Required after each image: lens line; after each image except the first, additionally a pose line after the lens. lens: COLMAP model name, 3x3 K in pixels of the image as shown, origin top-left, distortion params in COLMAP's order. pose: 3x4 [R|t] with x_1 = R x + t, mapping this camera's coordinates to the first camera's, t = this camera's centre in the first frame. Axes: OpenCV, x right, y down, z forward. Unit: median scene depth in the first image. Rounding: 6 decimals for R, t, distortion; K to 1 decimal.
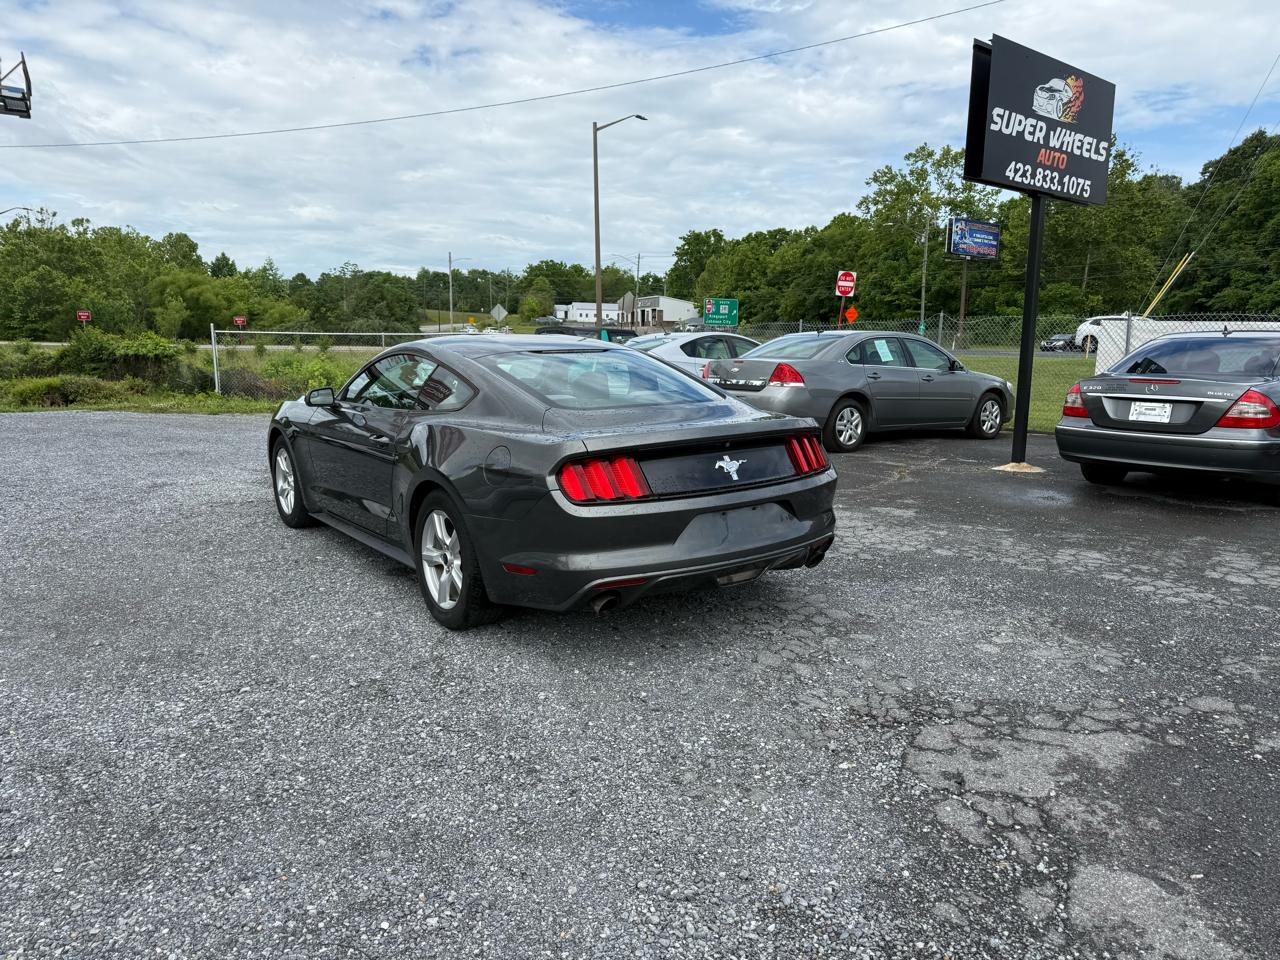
lens RADIAL K [[900.7, 0, 648.9], [0, 900.7, 474.8], [0, 0, 1]] dist [0.093256, -0.130379]
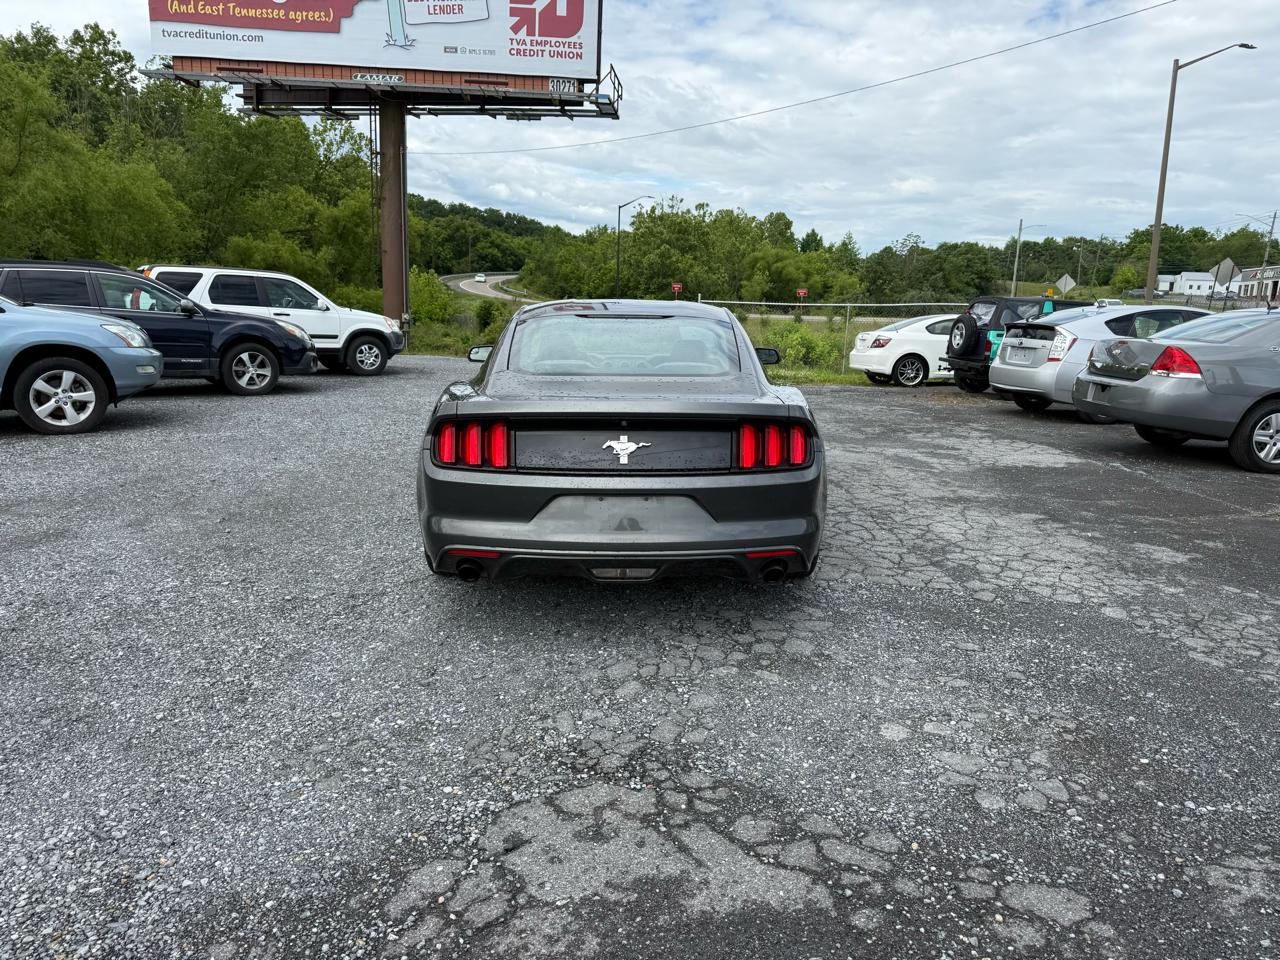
lens RADIAL K [[896.0, 0, 640.0], [0, 896.0, 480.0], [0, 0, 1]] dist [0.068840, -0.096219]
pose [[0.813542, 0.129597, -0.566880, 0.028175], [-0.108861, 0.991557, 0.070456, -0.001969], [0.571225, 0.004392, 0.820782, 0.013355]]
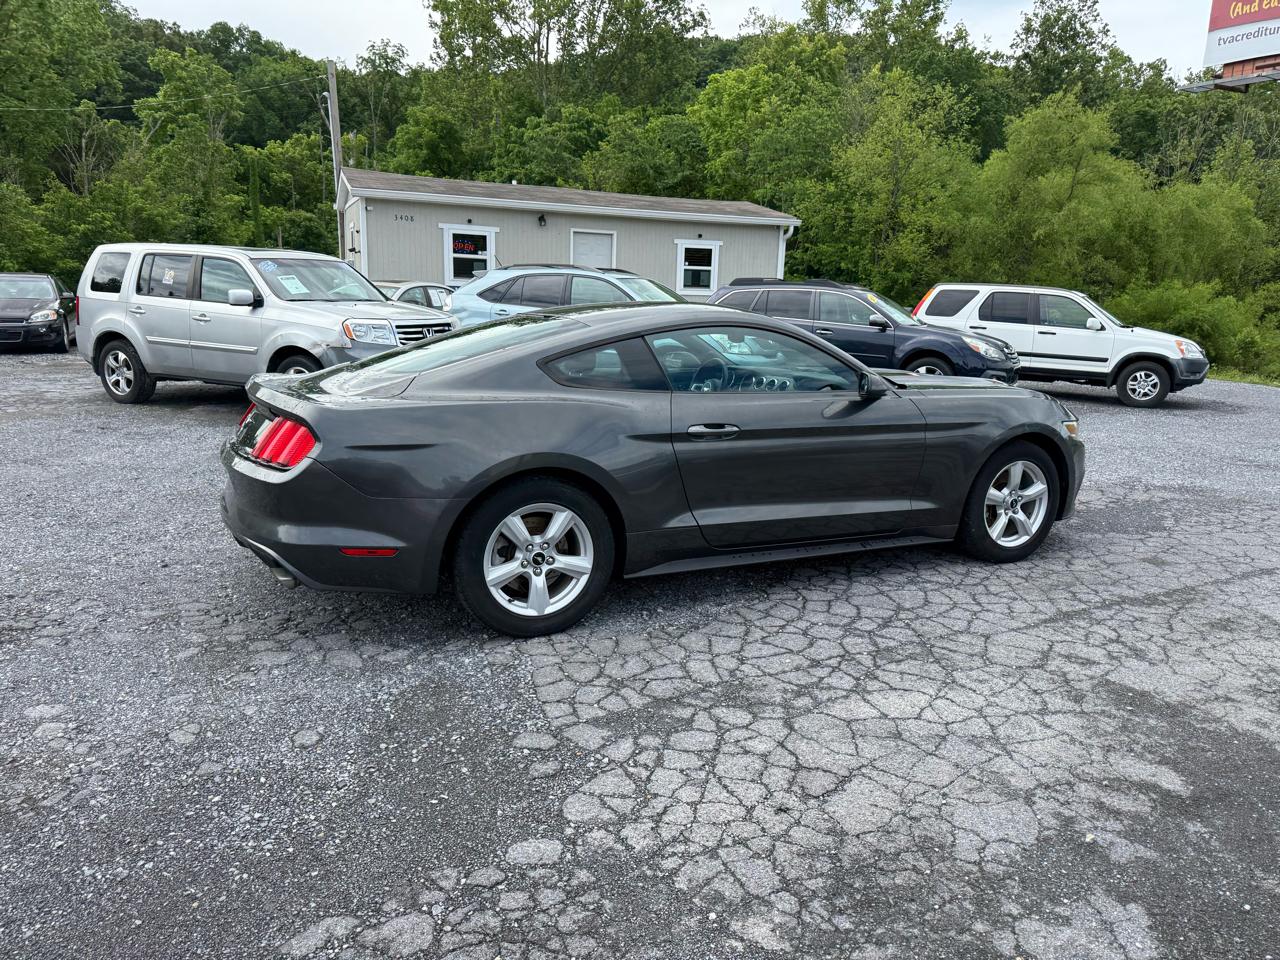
lens RADIAL K [[892.6, 0, 645.8], [0, 892.6, 493.5], [0, 0, 1]] dist [0.060763, -0.073922]
pose [[-0.177895, 0.205651, -0.962321, 0.045470], [-0.179670, 0.954693, 0.237235, -0.011490], [0.967508, 0.215103, -0.132886, 0.072956]]
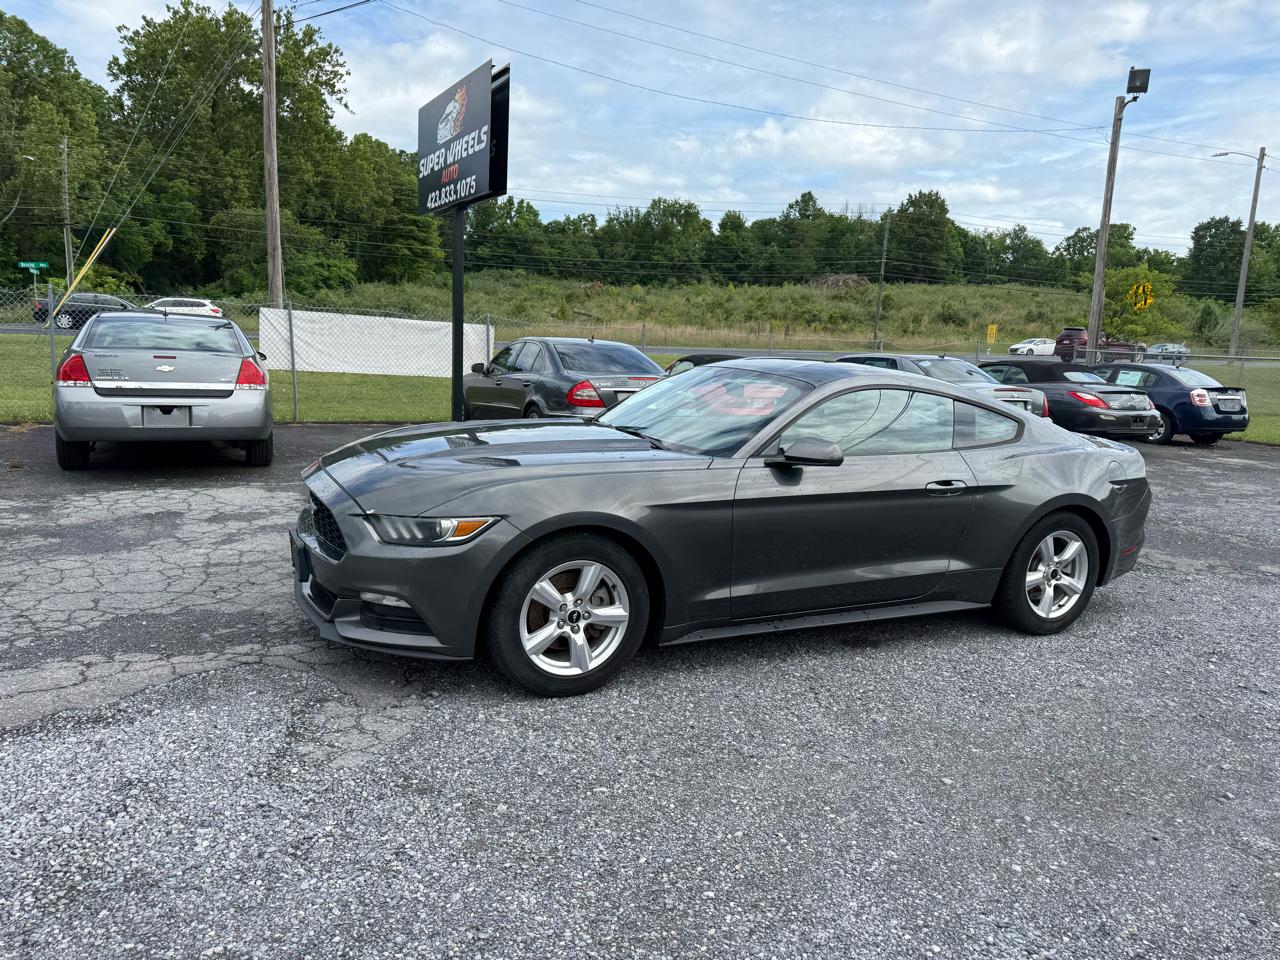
lens RADIAL K [[899.0, 0, 637.0], [0, 899.0, 502.0], [0, 0, 1]] dist [0.061422, -0.074398]
pose [[0.163505, -0.169117, 0.971939, -0.069631], [0.098726, 0.983057, 0.154443, -0.010976], [-0.981590, 0.070703, 0.177431, 0.065199]]
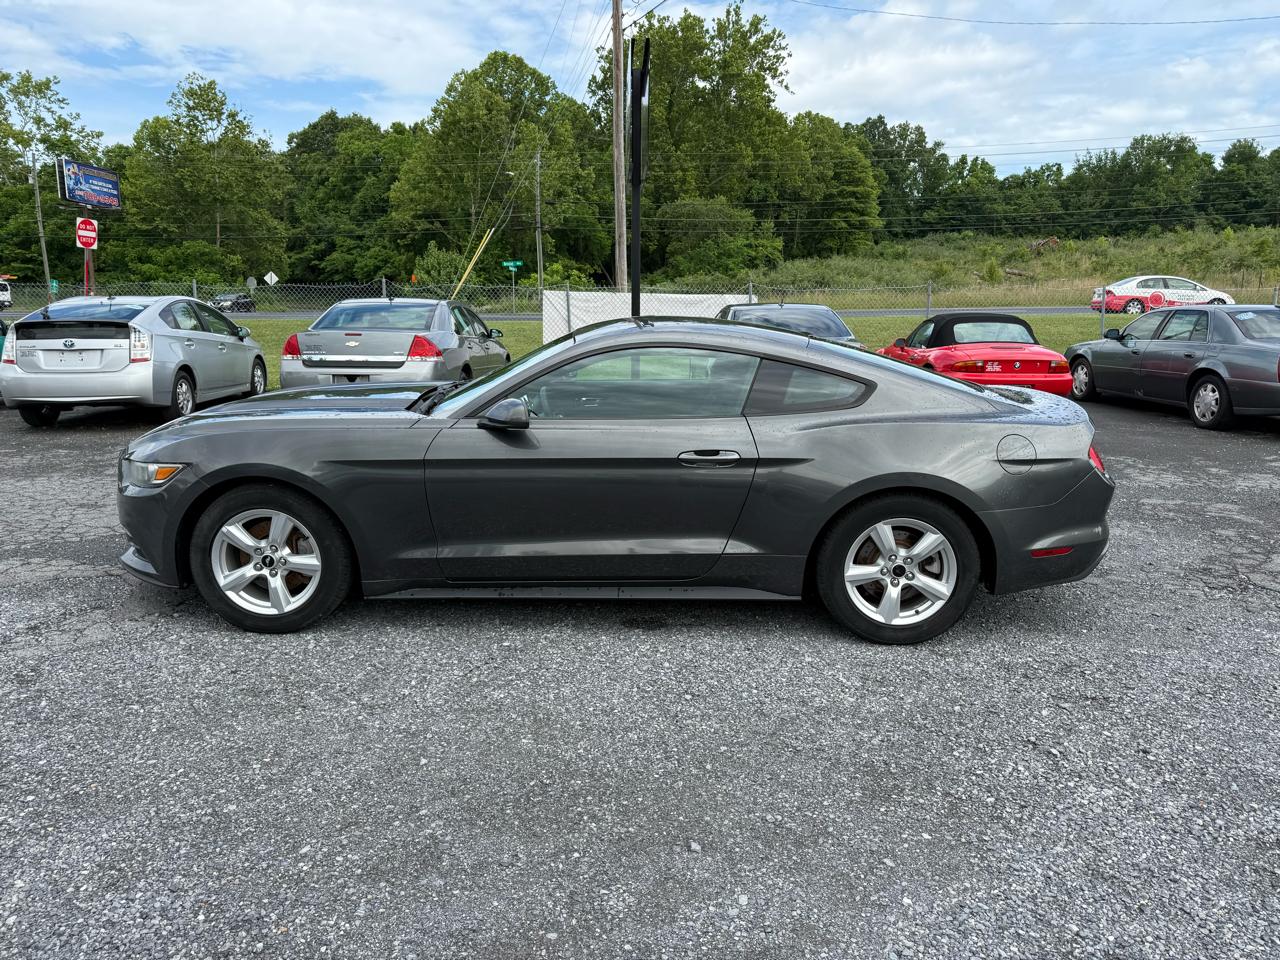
lens RADIAL K [[892.6, 0, 645.8], [0, 892.6, 493.5], [0, 0, 1]] dist [0.060763, -0.073922]
pose [[0.600003, -0.169543, 0.781826, -0.053858], [0.117393, 0.985365, 0.123589, -0.006292], [-0.791338, 0.017627, 0.611125, 0.032704]]
